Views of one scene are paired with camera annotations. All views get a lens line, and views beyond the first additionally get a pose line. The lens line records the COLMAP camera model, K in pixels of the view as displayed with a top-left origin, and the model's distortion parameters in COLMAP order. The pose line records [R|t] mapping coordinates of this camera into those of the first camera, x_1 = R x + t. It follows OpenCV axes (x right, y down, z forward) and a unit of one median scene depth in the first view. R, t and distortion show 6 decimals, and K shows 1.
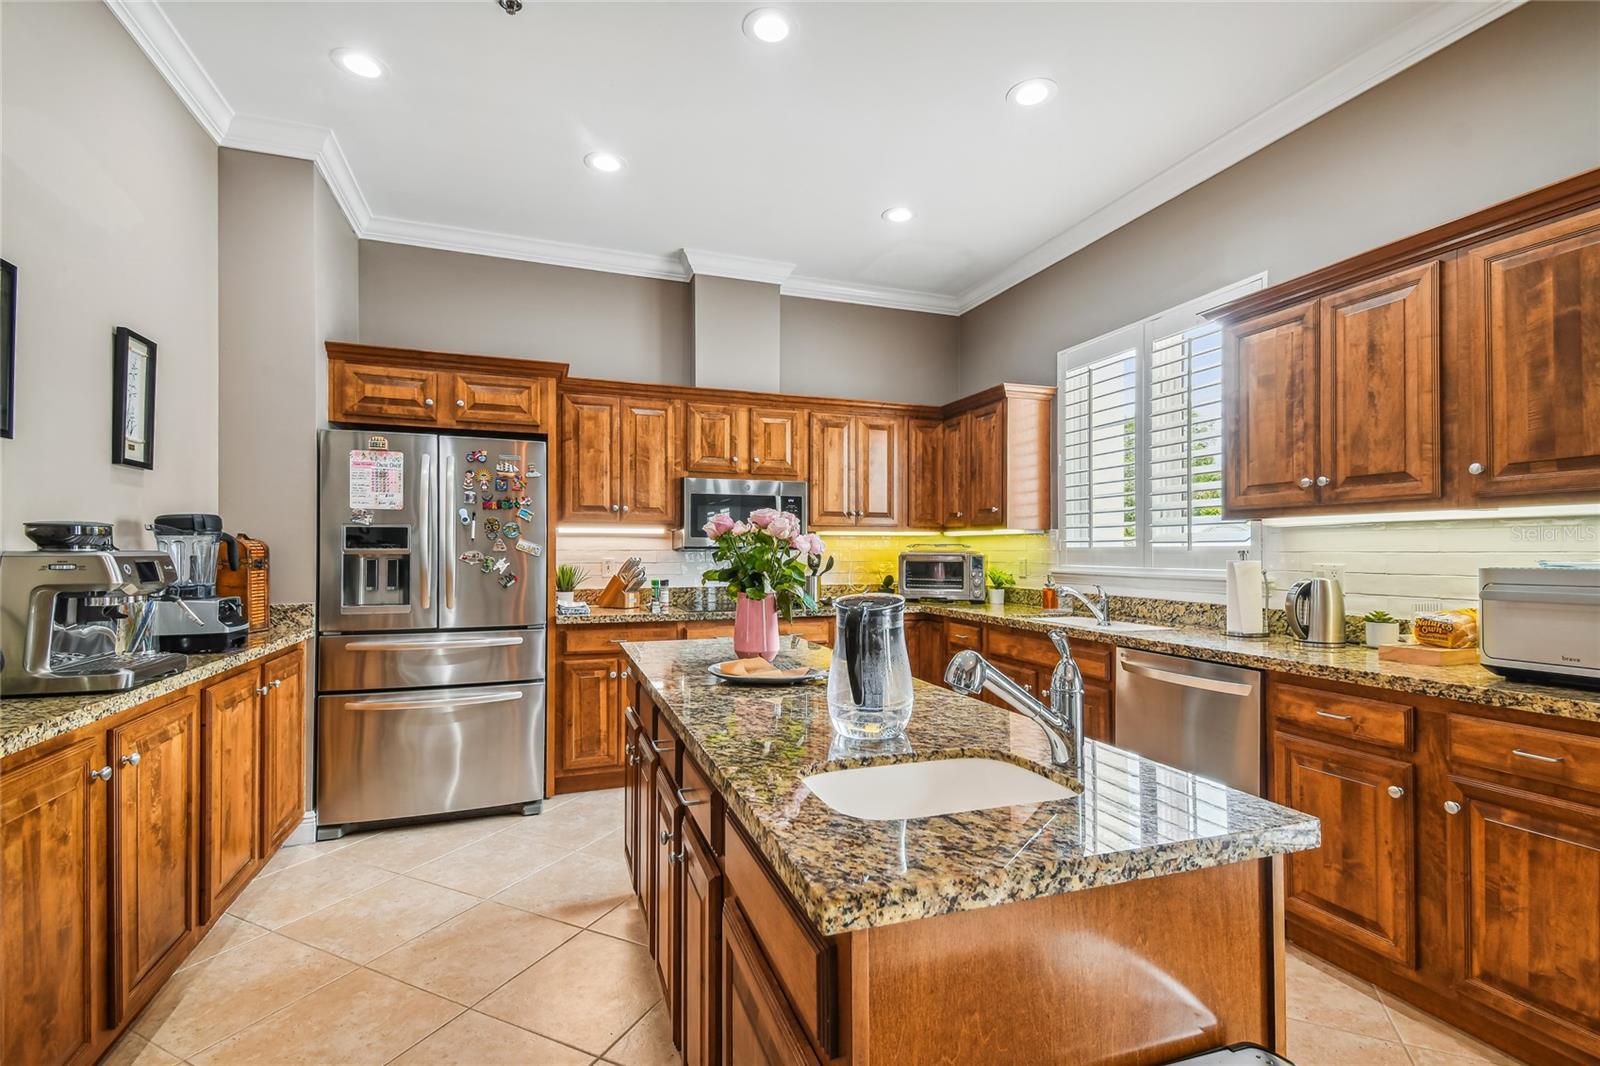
lens RADIAL K [[709.0, 0, 806.2], [0, 709.0, 540.7], [0, 0, 1]] dist [0.035645, -0.021084]
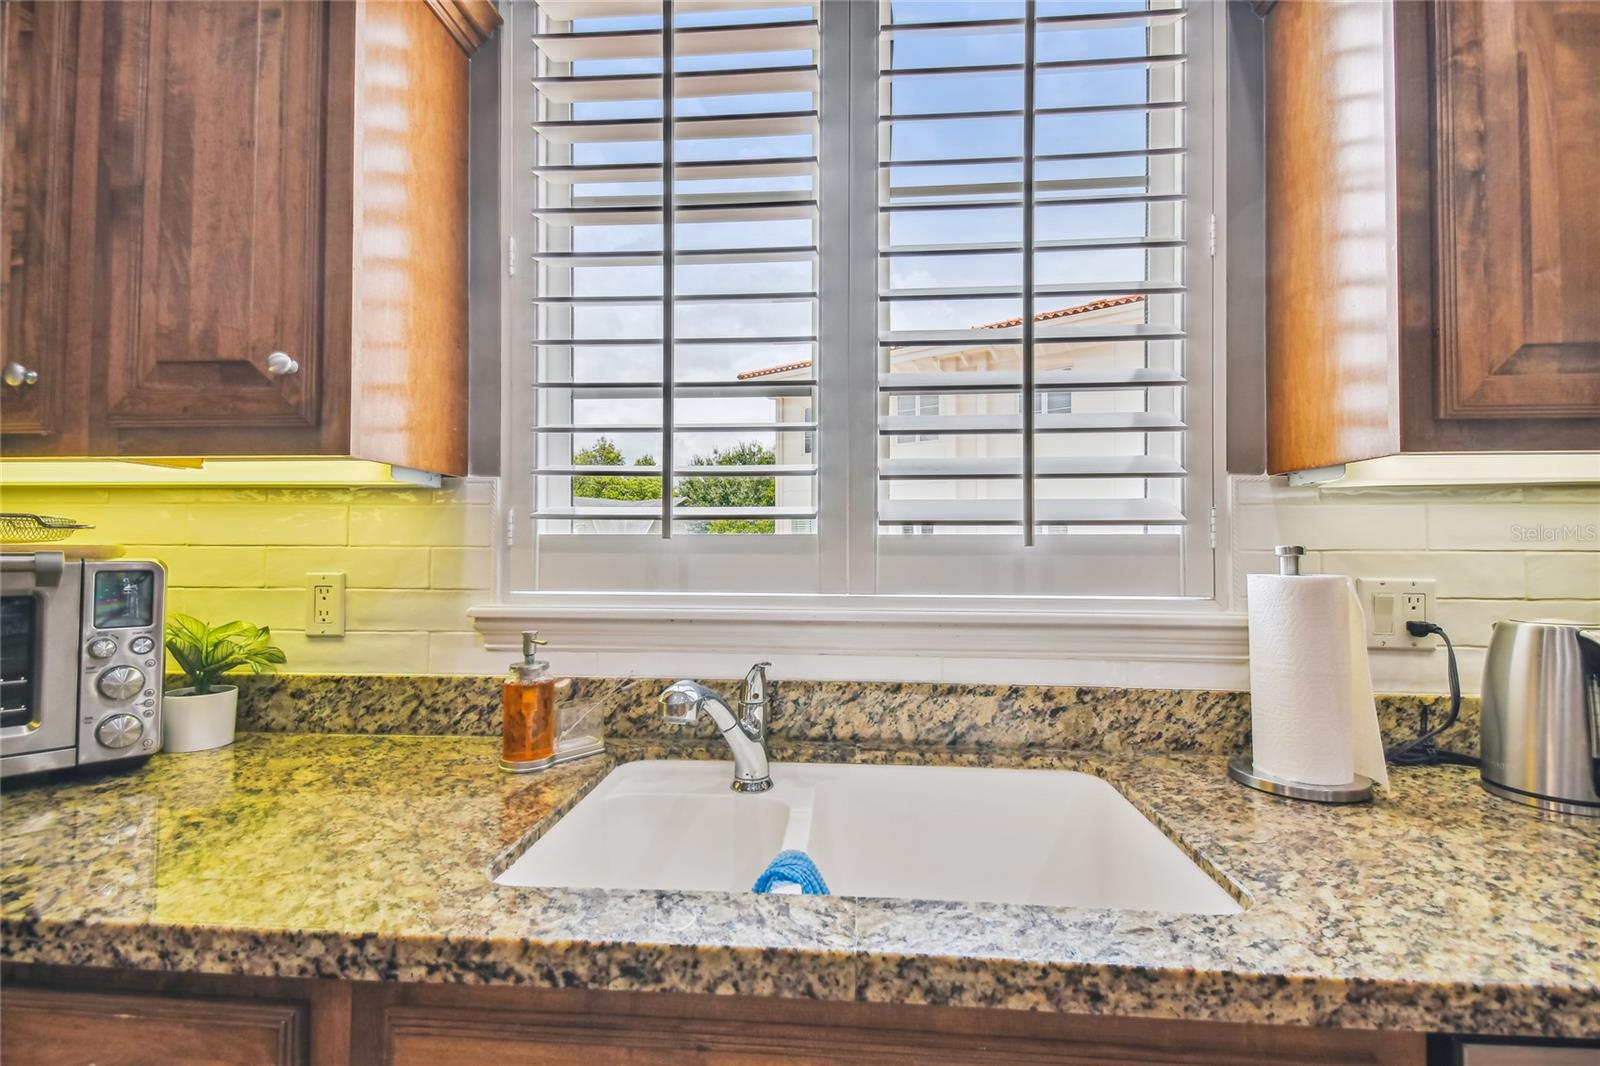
lens RADIAL K [[709.0, 0, 806.2], [0, 709.0, 540.7], [0, 0, 1]] dist [0.035645, -0.021084]
pose [[0.413469, 0.007342, 0.910488, 0.196989], [-0.014594, 0.999892, -0.001436, 0.016191], [-0.910401, -0.012694, 0.413532, 1.172908]]
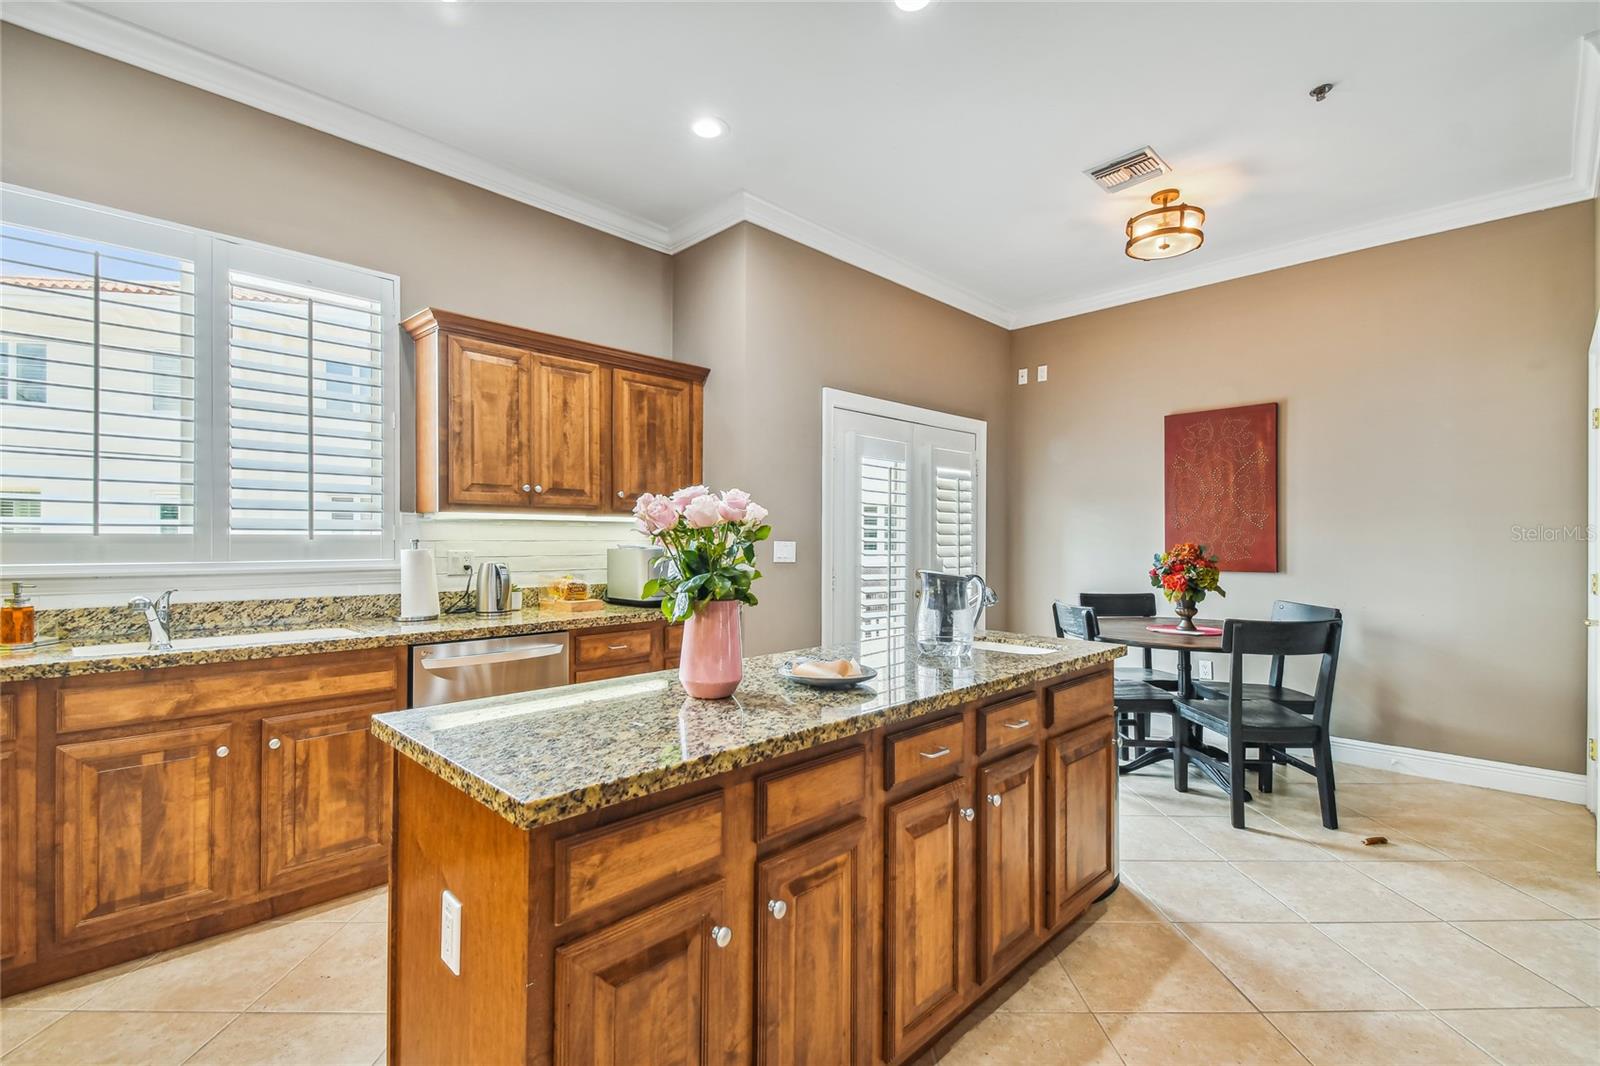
lens RADIAL K [[709.0, 0, 806.2], [0, 709.0, 540.7], [0, 0, 1]] dist [0.035645, -0.021084]
pose [[-0.434596, -0.003436, 0.900619, -0.647213], [-0.017014, 0.999846, -0.004396, 0.010735], [-0.900465, -0.017234, -0.434588, 1.026223]]
